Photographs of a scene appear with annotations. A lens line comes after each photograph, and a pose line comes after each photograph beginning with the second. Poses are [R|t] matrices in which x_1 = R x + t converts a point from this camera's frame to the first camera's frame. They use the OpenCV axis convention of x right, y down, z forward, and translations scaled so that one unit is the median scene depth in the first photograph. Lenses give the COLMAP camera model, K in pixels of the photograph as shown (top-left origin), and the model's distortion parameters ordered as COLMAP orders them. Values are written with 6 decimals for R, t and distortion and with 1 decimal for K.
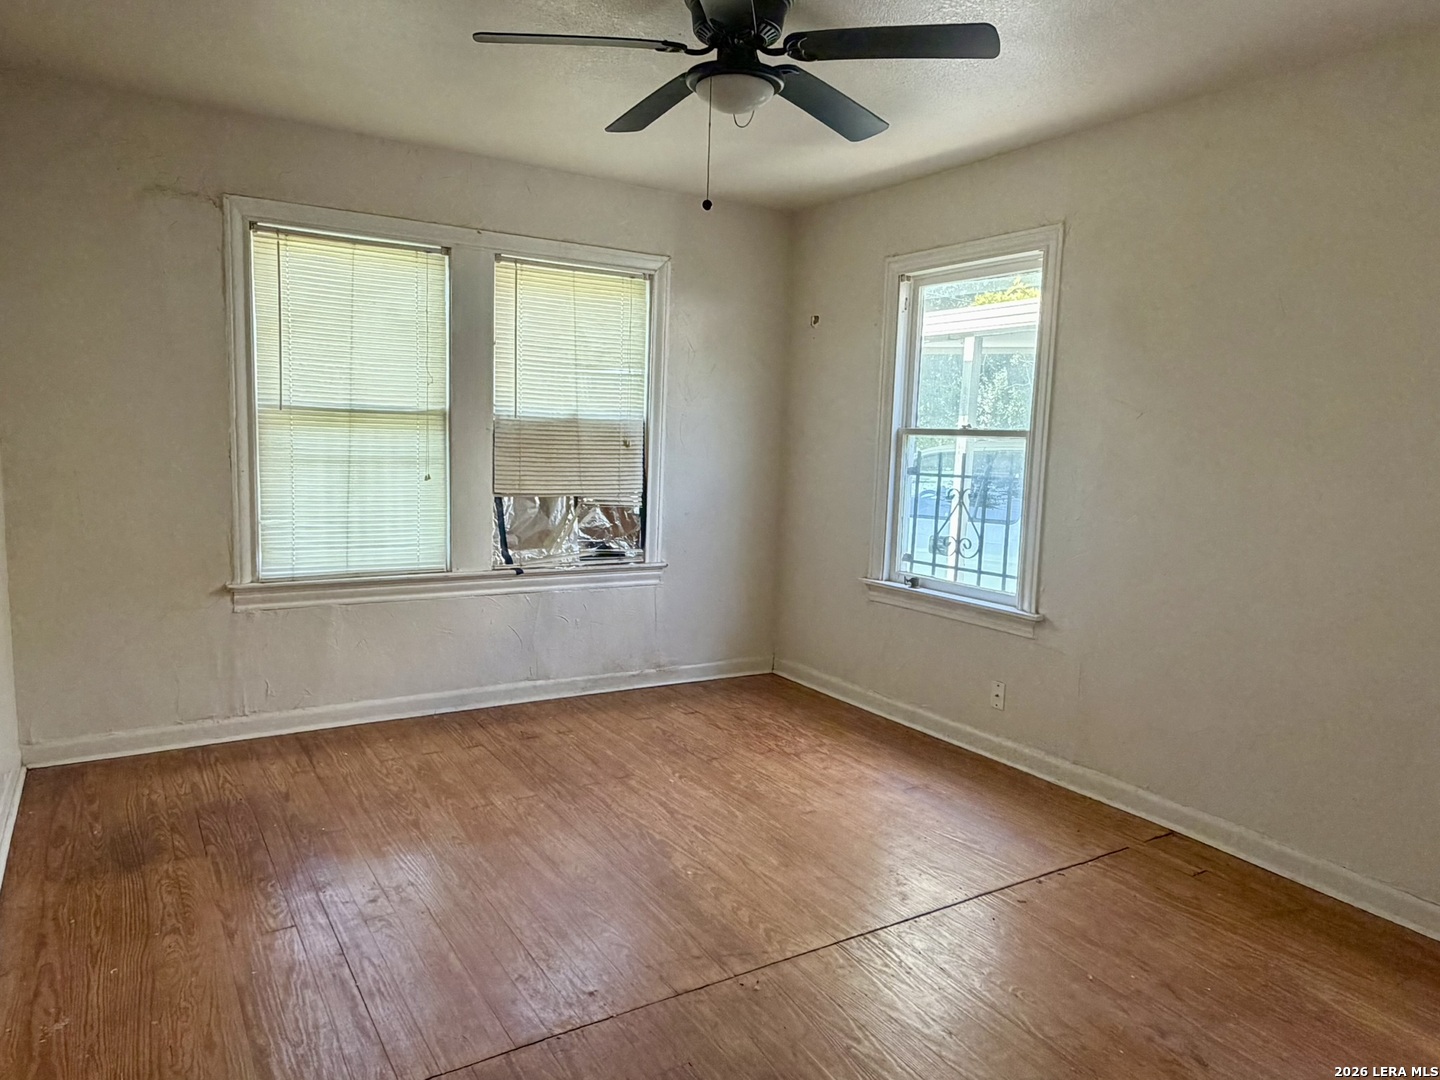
lens RADIAL K [[939.2, 0, 712.7], [0, 939.2, 540.1], [0, 0, 1]] dist [0.002909, 0.003373]
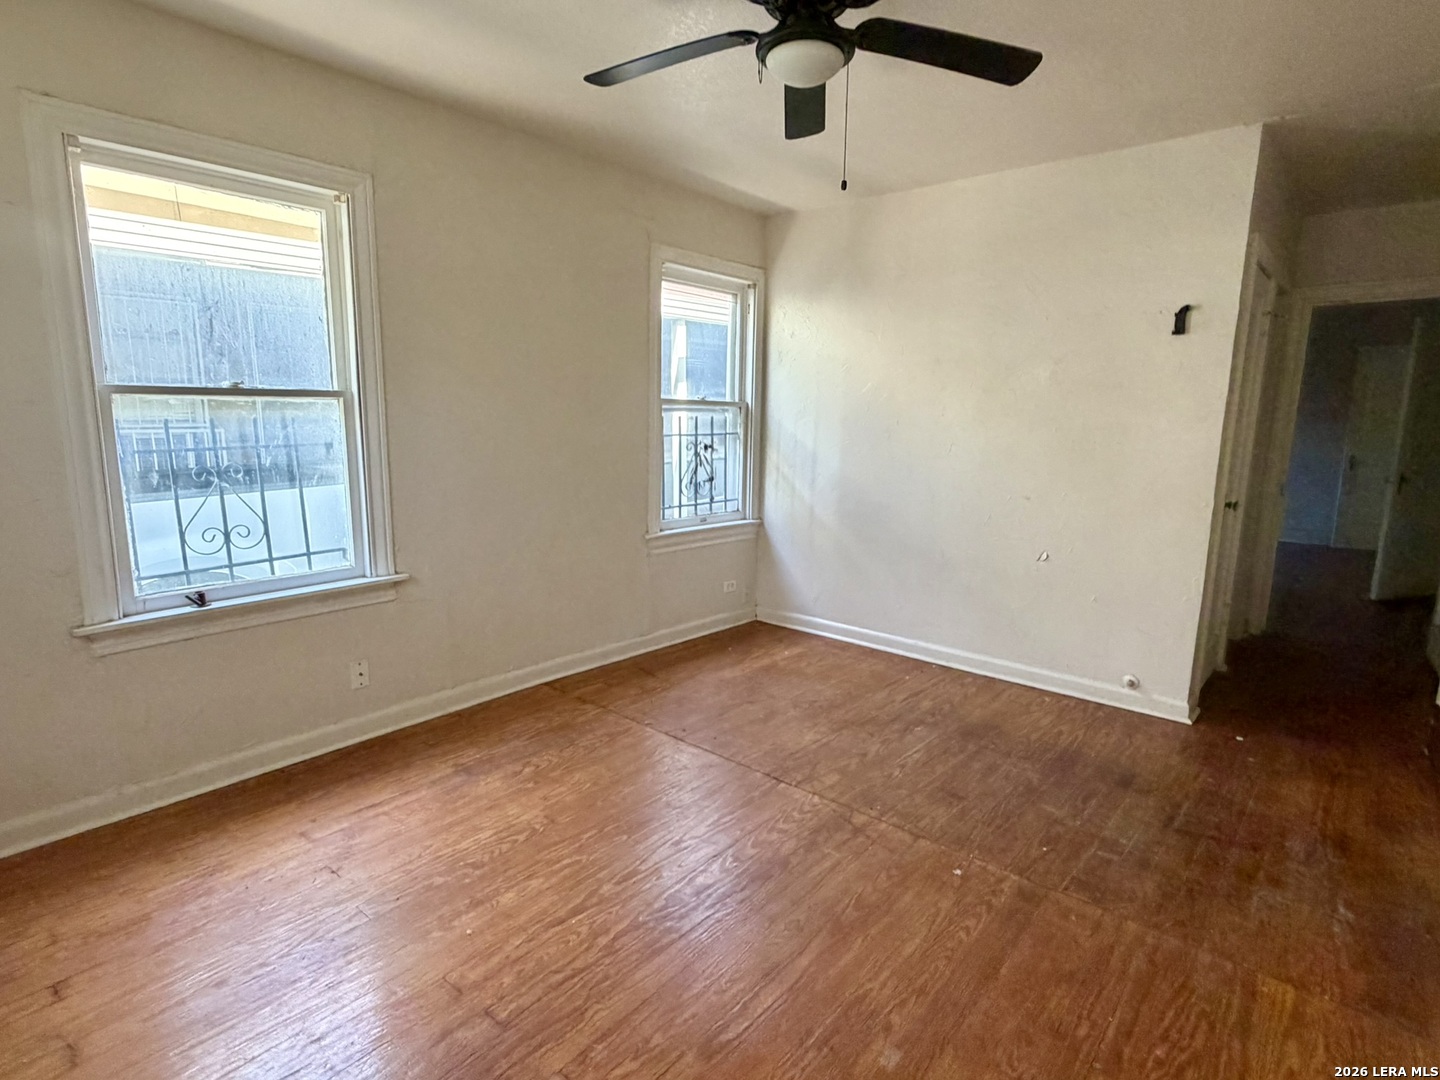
lens RADIAL K [[753.1, 0, 720.0], [0, 753.1, 540.0], [0, 0, 1]] dist [0.002518, 0.000090]
pose [[-0.293697, -0.194313, 0.935940, -0.489741], [0.090982, 0.968993, 0.229726, -0.107714], [-0.951559, 0.152624, -0.266912, 0.840733]]
